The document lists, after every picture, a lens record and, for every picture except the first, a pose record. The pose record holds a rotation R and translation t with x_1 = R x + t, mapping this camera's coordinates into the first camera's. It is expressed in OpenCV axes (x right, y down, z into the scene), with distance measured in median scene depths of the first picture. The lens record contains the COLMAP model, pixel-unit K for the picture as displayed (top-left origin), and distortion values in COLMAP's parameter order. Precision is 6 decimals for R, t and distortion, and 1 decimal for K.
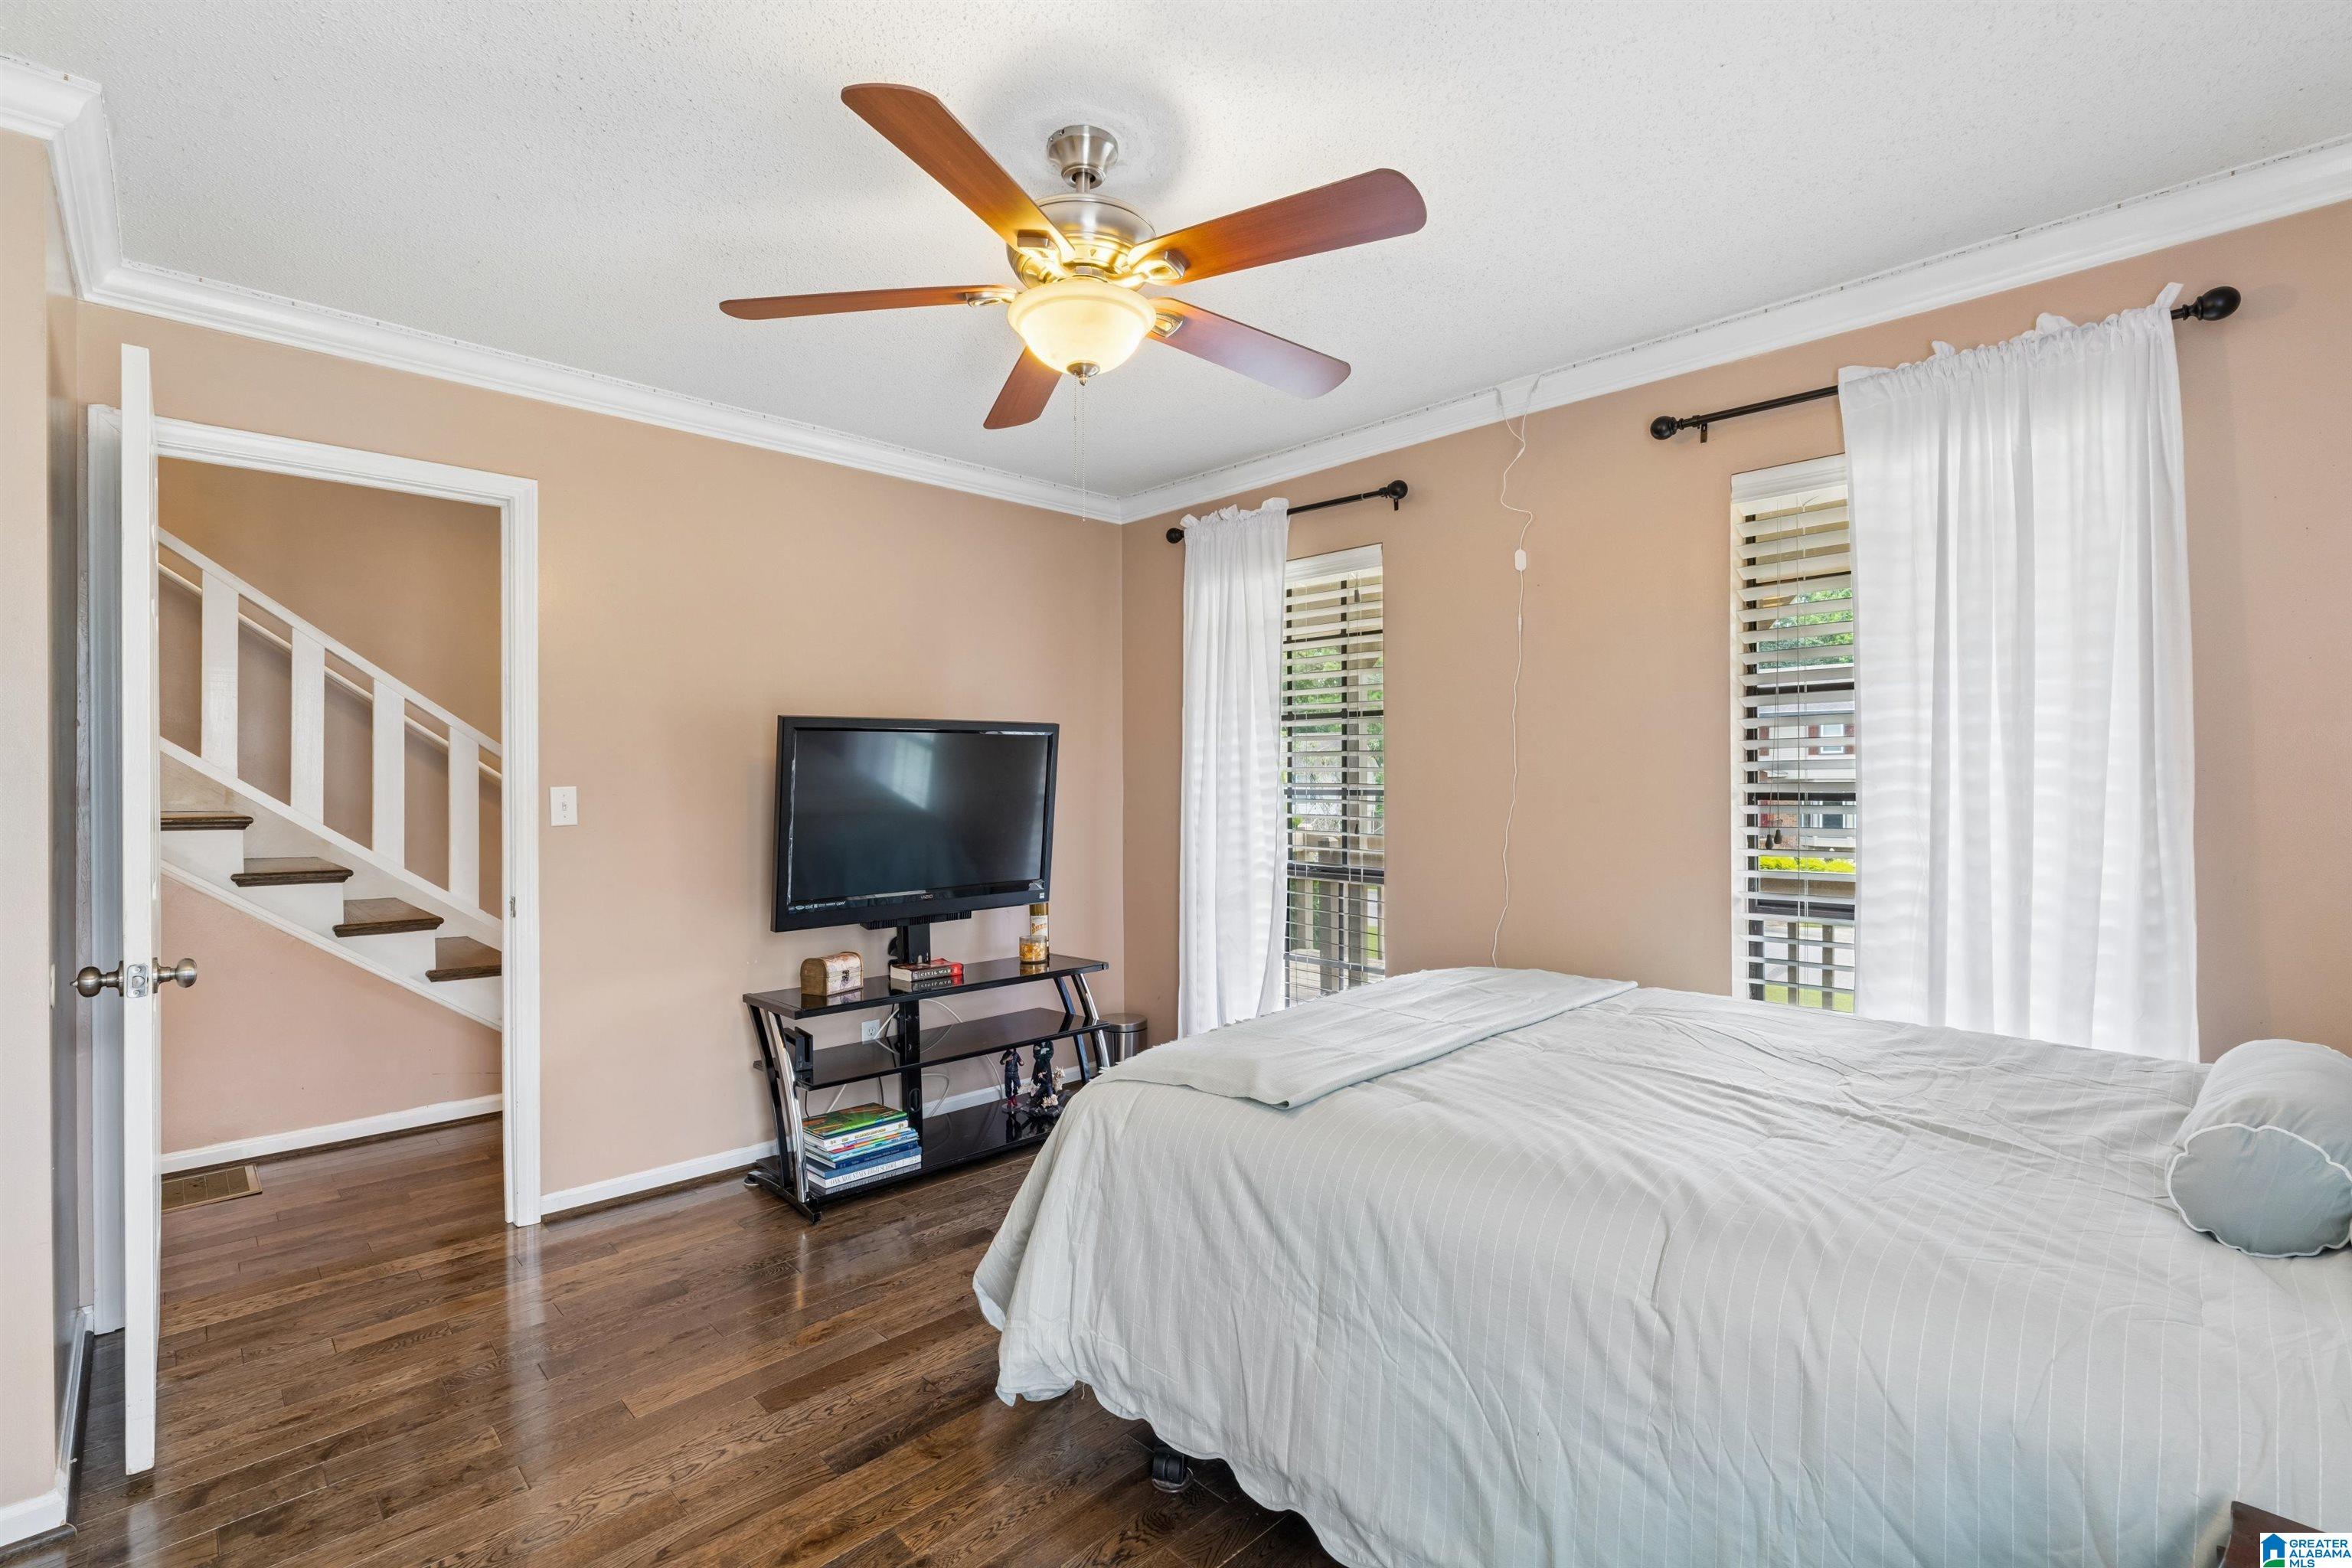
lens RADIAL K [[1059.0, 0, 1178.7], [0, 1059.0, 775.2], [0, 0, 1]] dist [-0.005986, 0.001953]
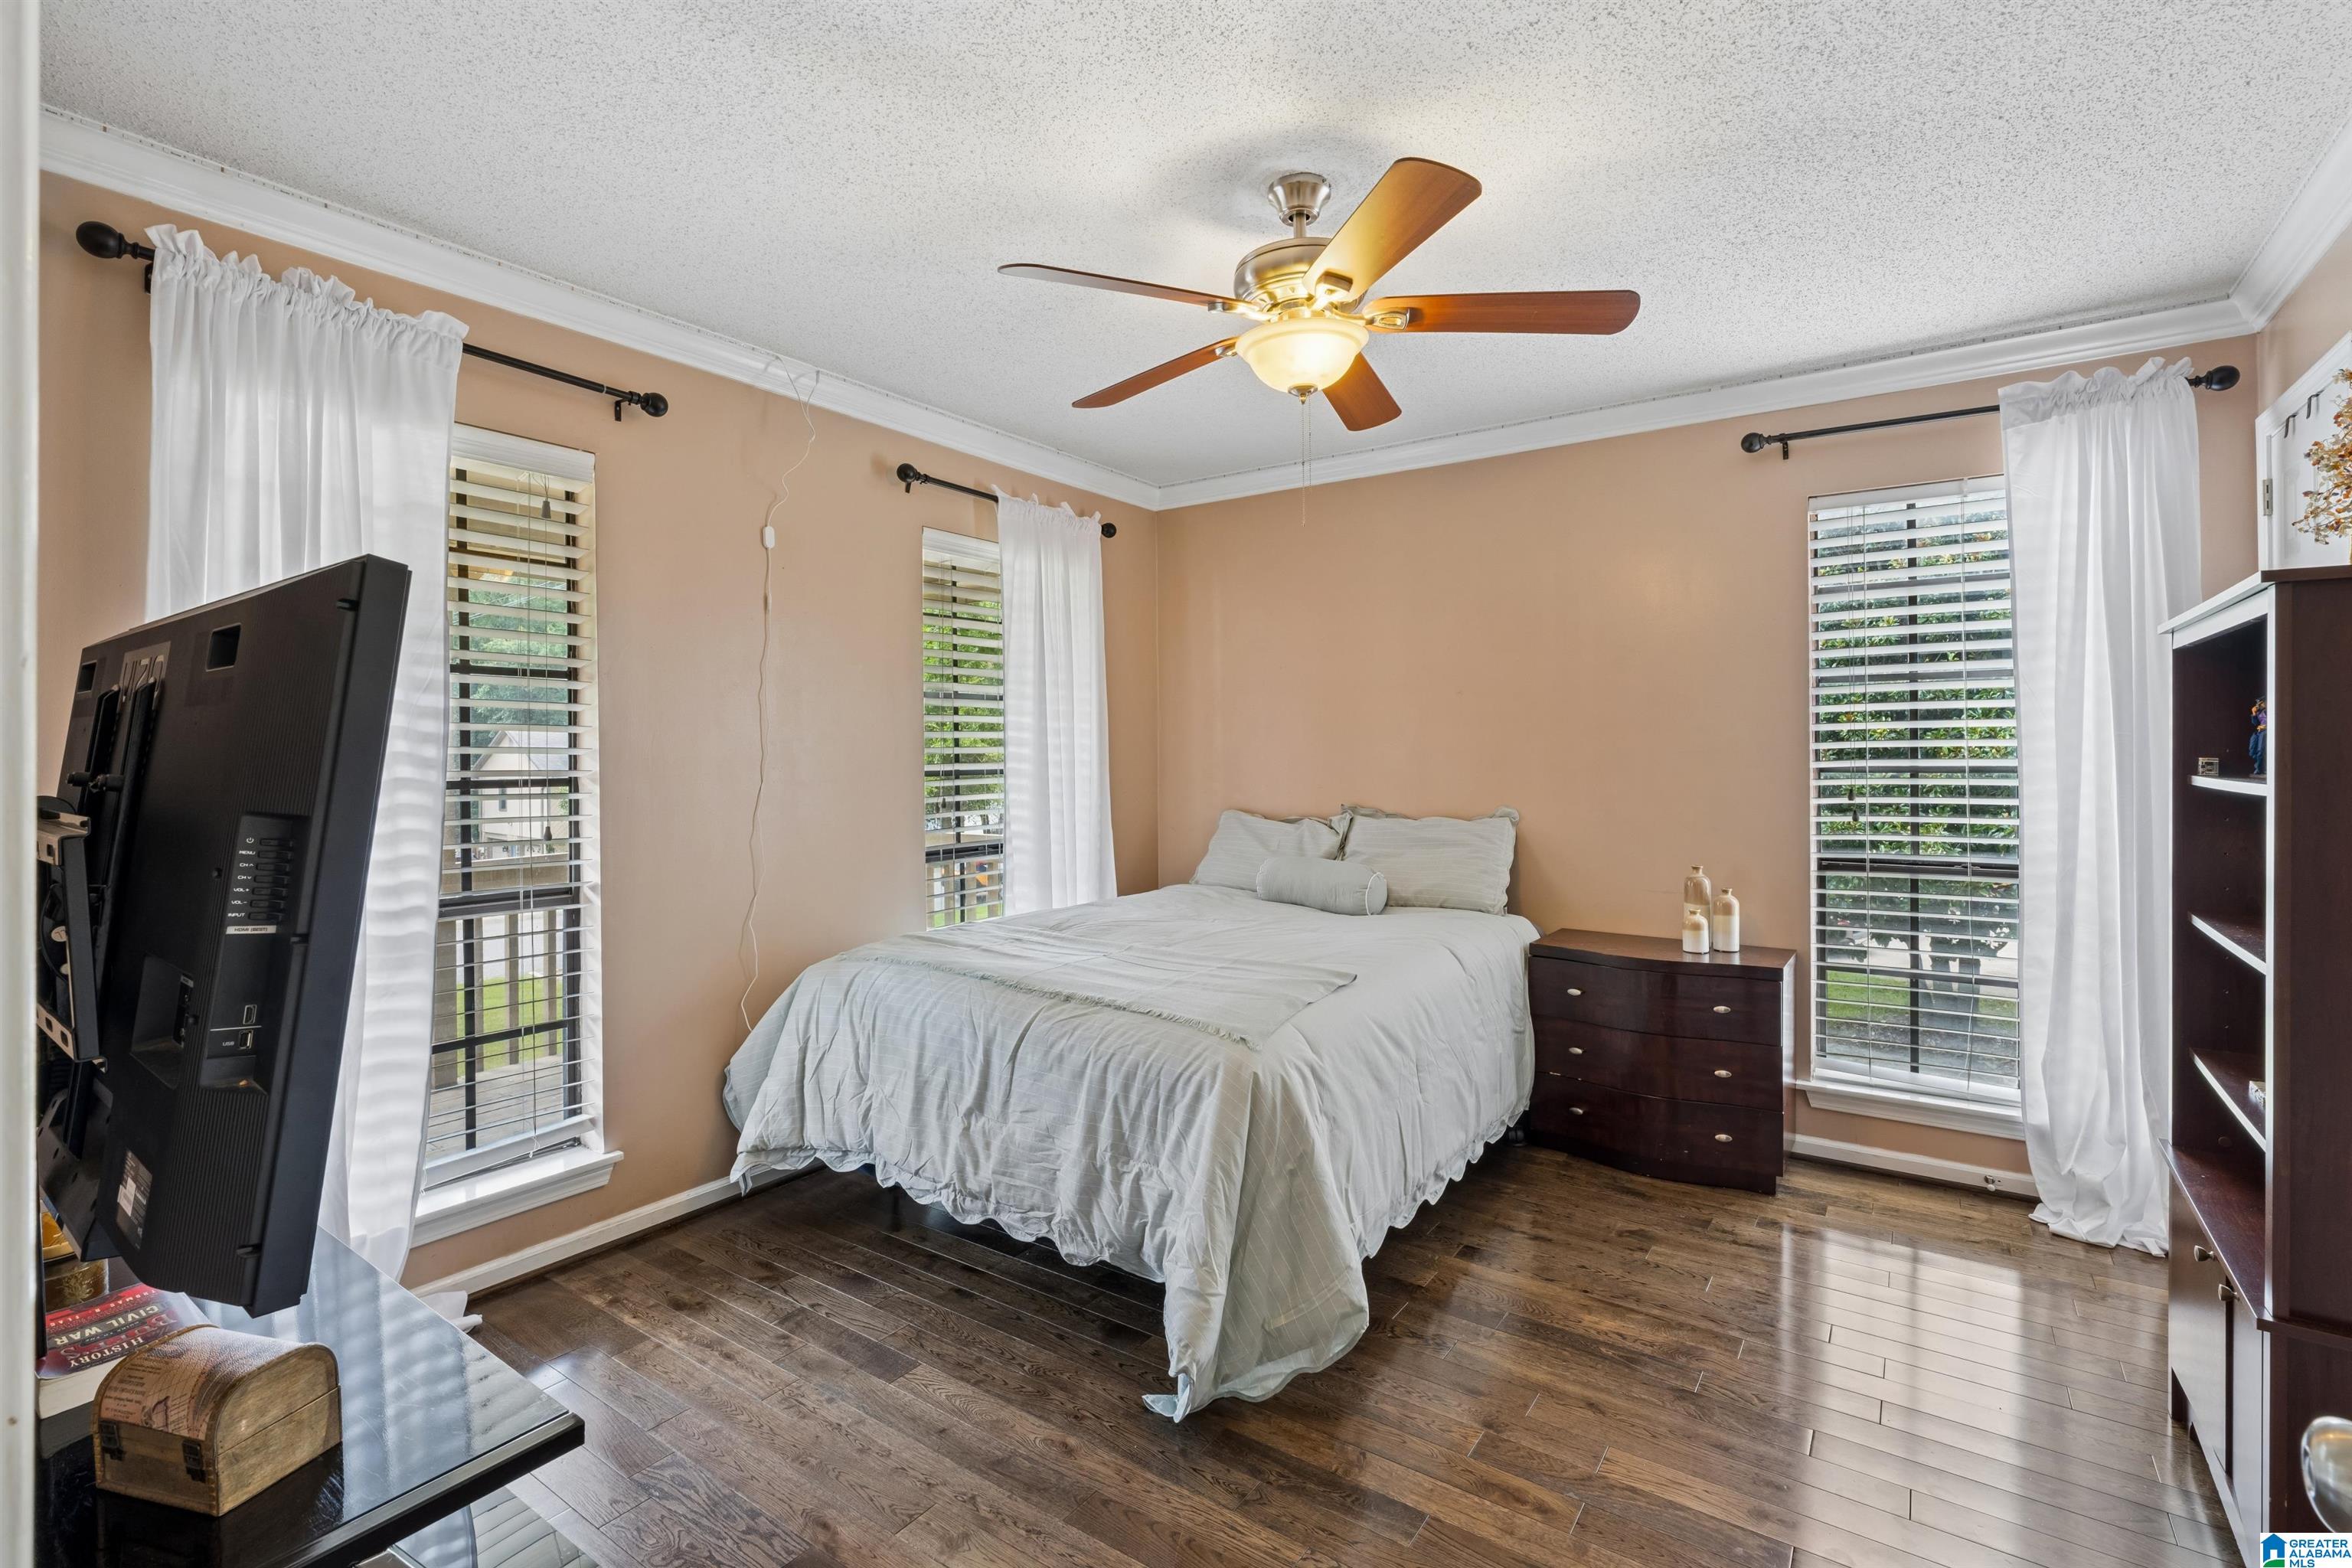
lens RADIAL K [[1059.0, 0, 1179.3], [0, 1059.0, 765.3], [0, 0, 1]] dist [-0.005986, 0.001953]
pose [[-0.180352, 0.001999, 0.983600, -0.600586], [0.012810, 0.999918, 0.000316, 0.008592], [-0.983519, 0.012657, -0.180362, 0.692752]]
